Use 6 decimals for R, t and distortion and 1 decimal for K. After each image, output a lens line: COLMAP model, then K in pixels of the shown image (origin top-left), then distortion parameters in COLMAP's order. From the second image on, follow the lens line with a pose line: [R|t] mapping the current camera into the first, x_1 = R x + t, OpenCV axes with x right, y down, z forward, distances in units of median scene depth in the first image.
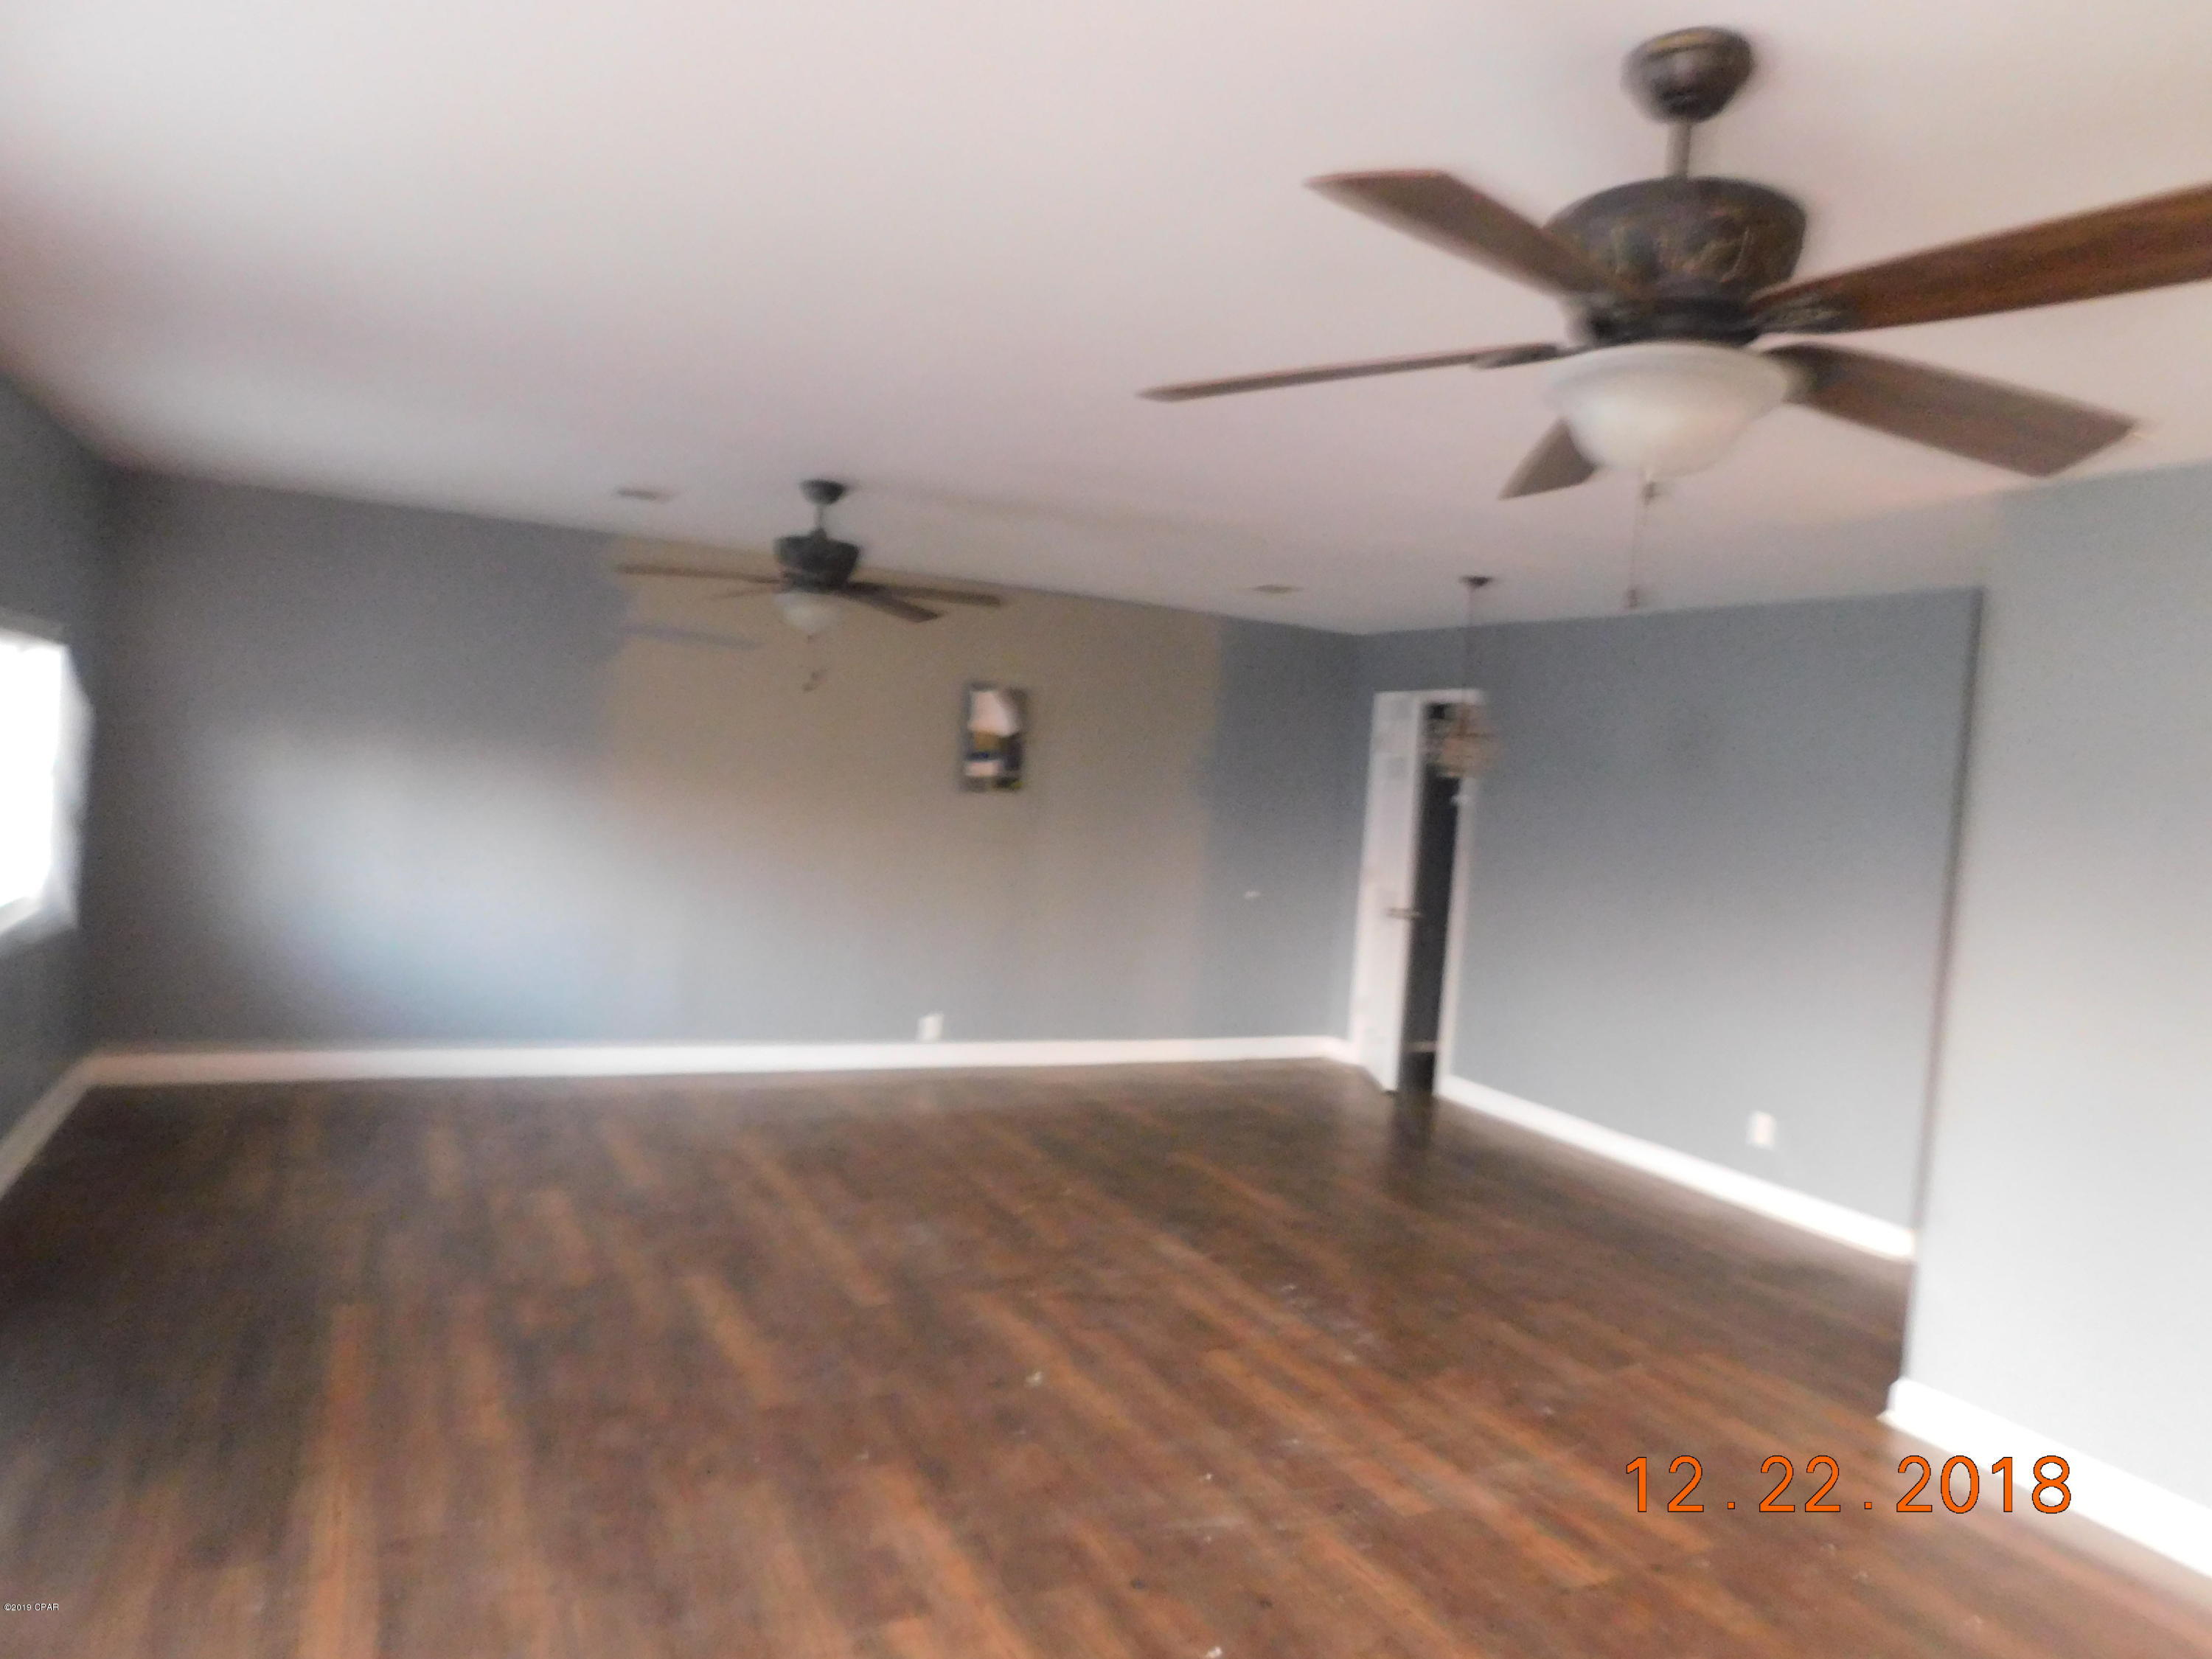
lens RADIAL K [[1473.4, 0, 1100.9], [0, 1473.4, 830.4], [0, 0, 1]] dist [-0.025386, 0.022648]
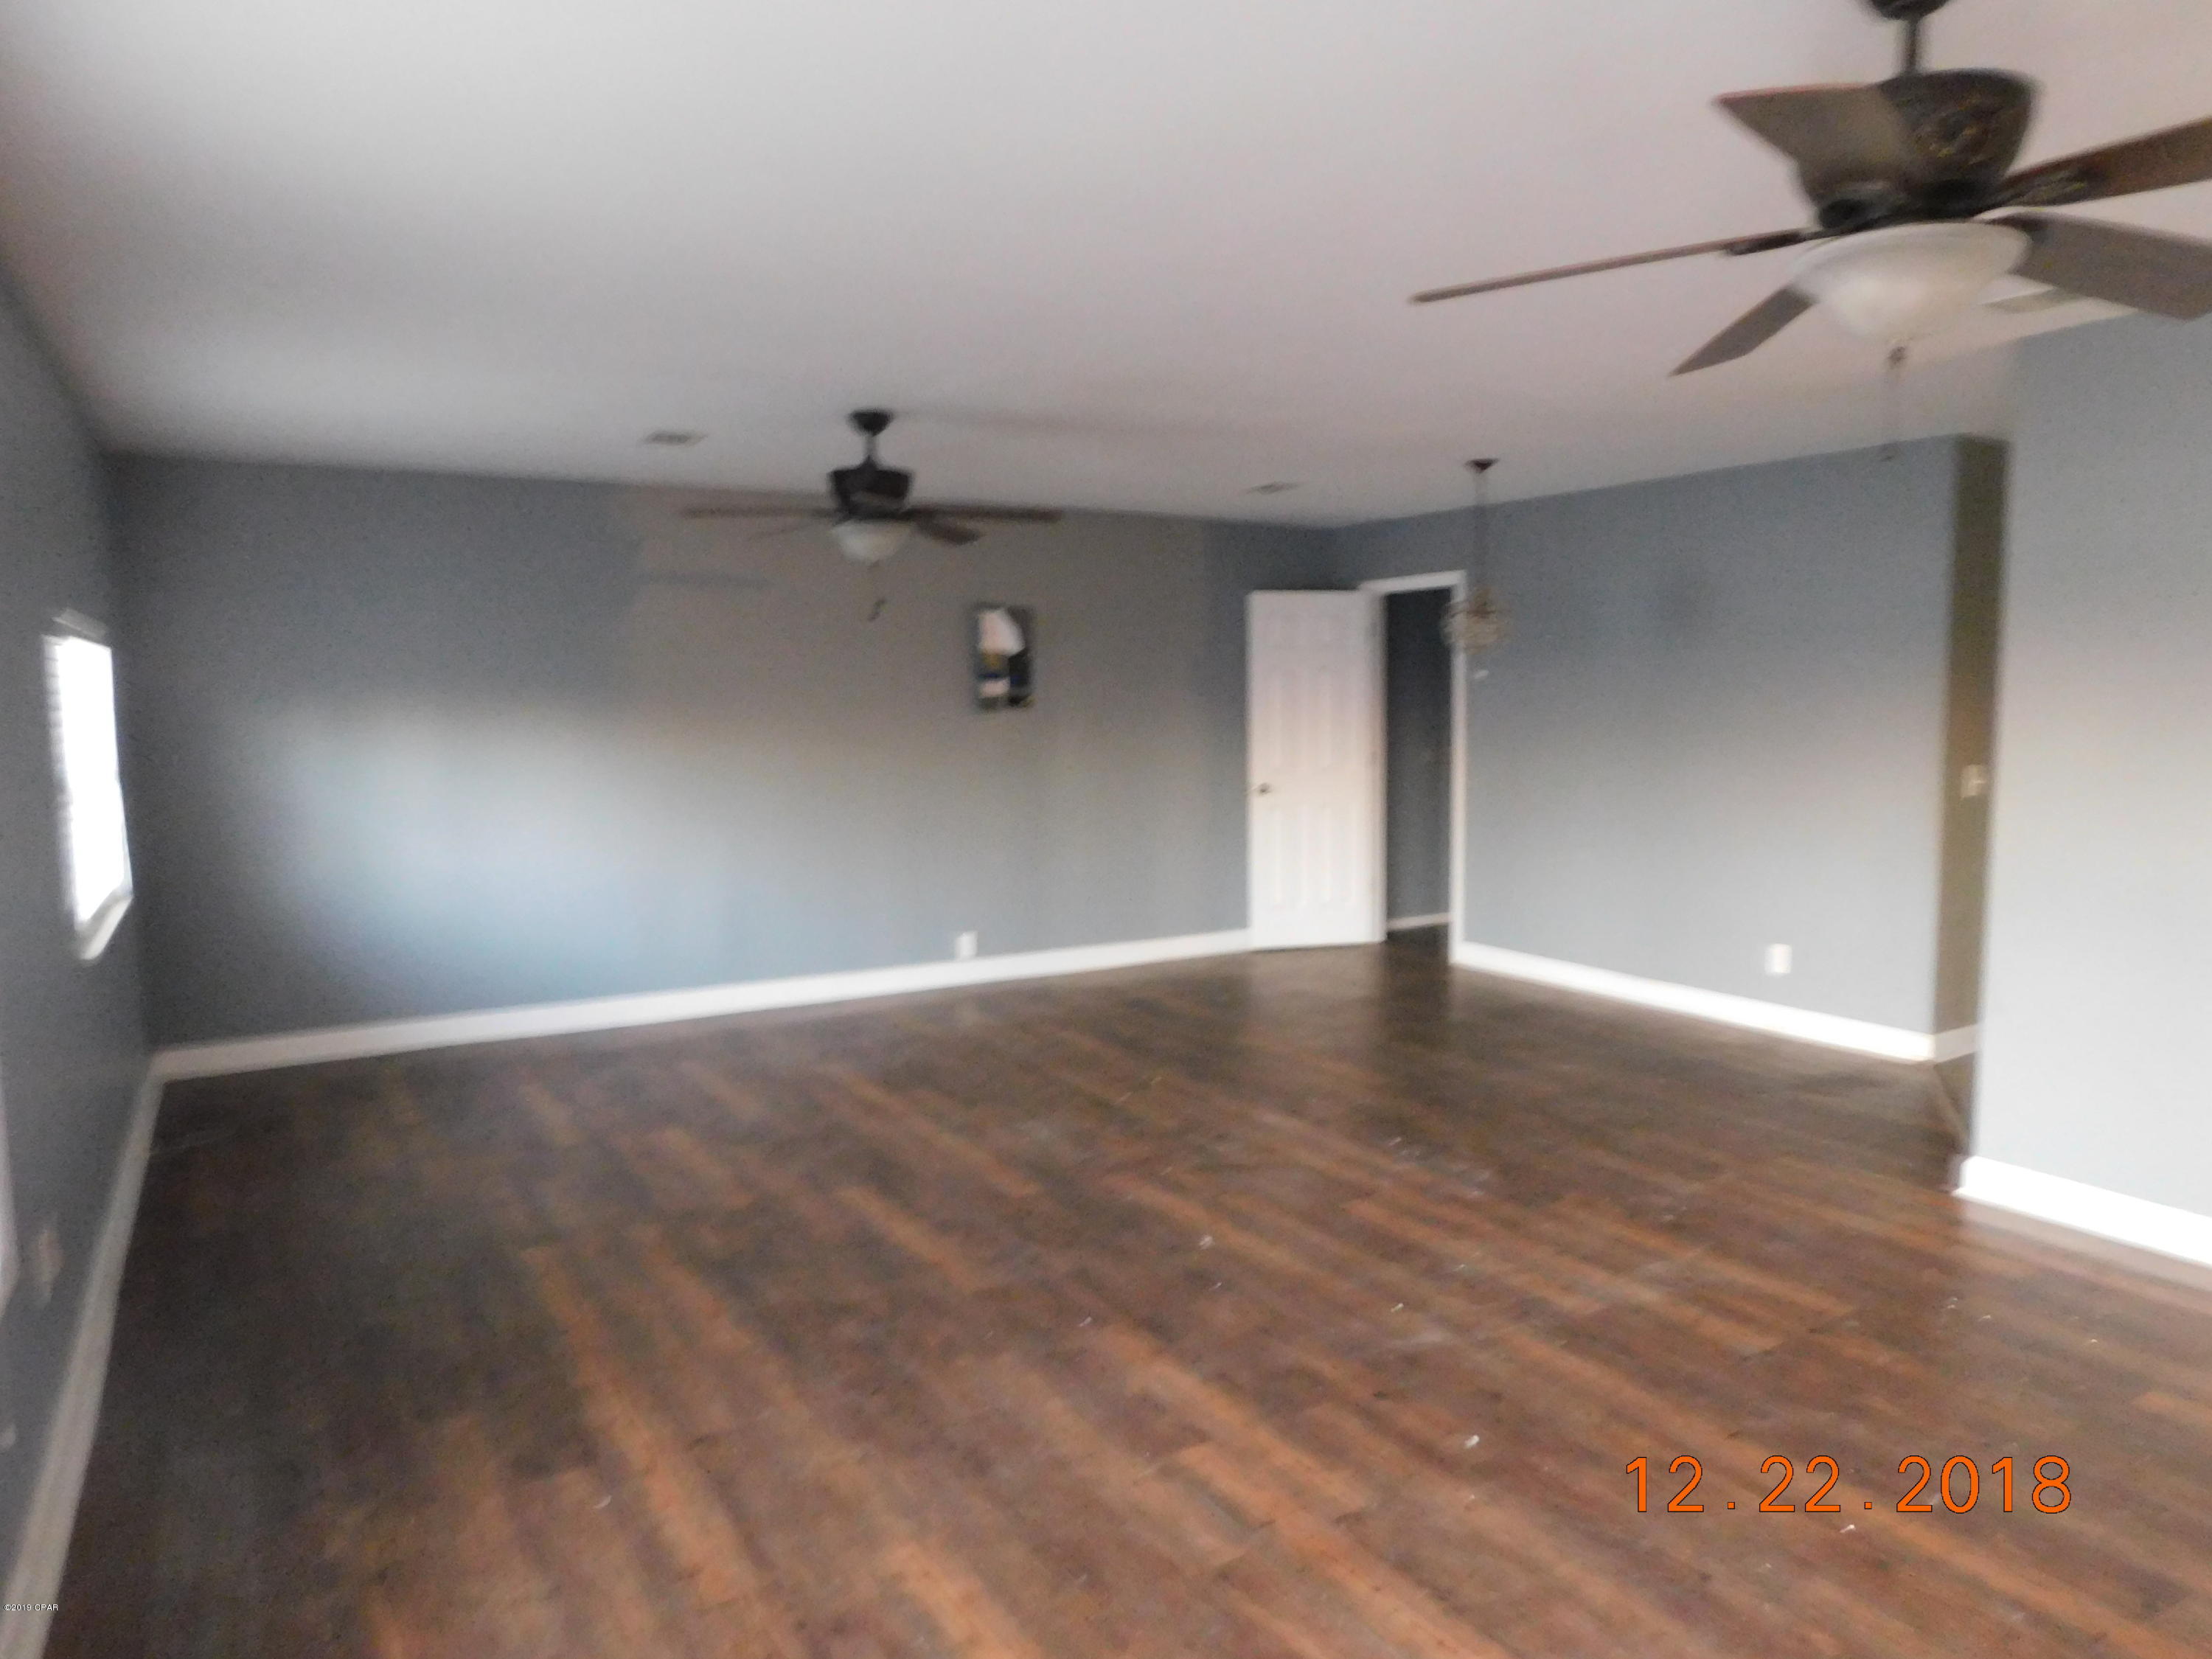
lens RADIAL K [[1473.4, 0, 1110.0], [0, 1473.4, 834.7], [0, 0, 1]] dist [-0.025386, 0.022648]
pose [[0.993144, -0.092341, 0.071675, -0.149440], [0.087997, 0.994216, 0.061564, 0.005601], [-0.076946, -0.054835, 0.995526, -0.042939]]
